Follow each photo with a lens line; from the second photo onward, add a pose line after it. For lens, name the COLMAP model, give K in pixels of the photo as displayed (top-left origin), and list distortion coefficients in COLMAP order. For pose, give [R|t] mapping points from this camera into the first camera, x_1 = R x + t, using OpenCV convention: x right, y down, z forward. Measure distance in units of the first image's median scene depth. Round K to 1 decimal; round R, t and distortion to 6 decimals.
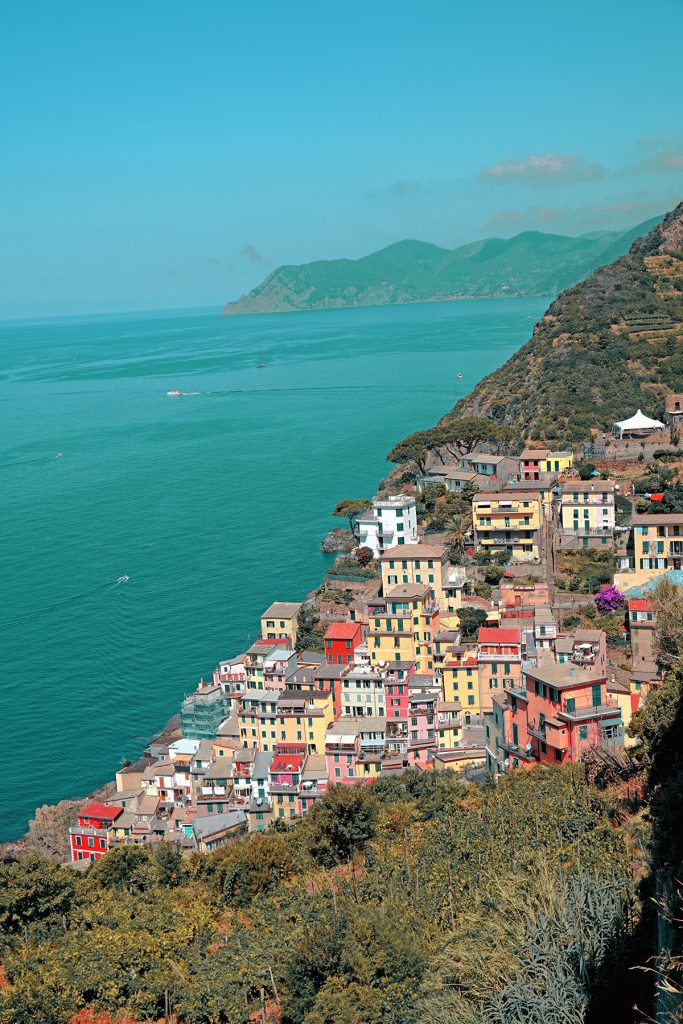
lens RADIAL K [[1554.6, 0, 341.5], [0, 1554.6, 512.0], [0, 0, 1]] dist [0.031288, 0.014518]
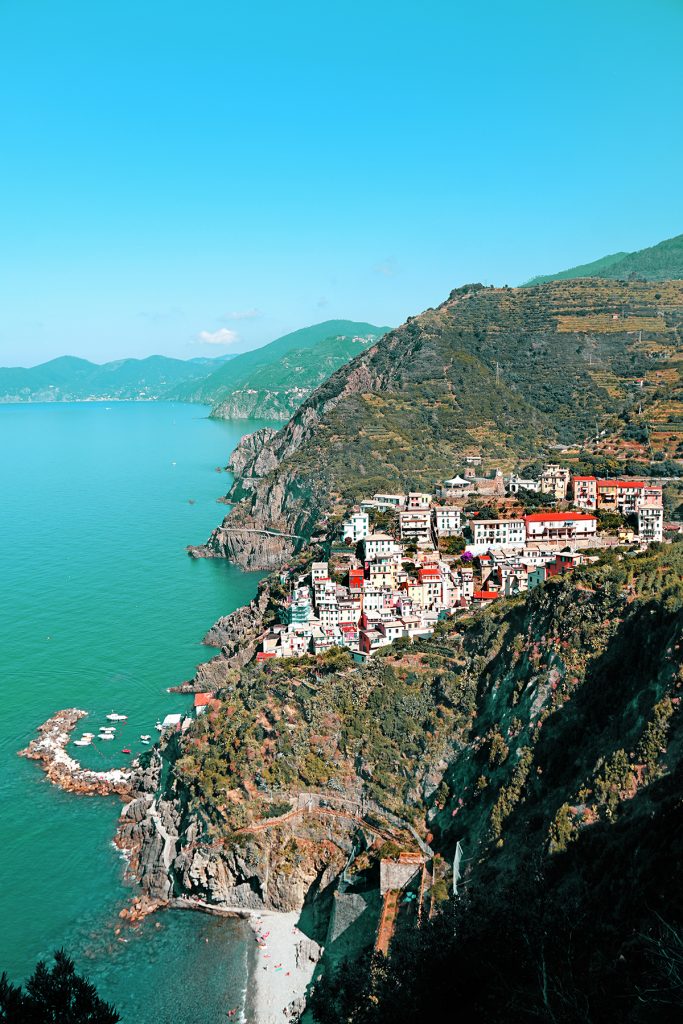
lens RADIAL K [[1554.6, 0, 341.5], [0, 1554.6, 512.0], [0, 0, 1]] dist [0.031288, 0.014518]
pose [[0.898783, 0.007579, 0.438328, -0.966877], [0.015268, 0.998703, -0.048575, 0.095681], [-0.438127, 0.050350, 0.897502, -0.949771]]
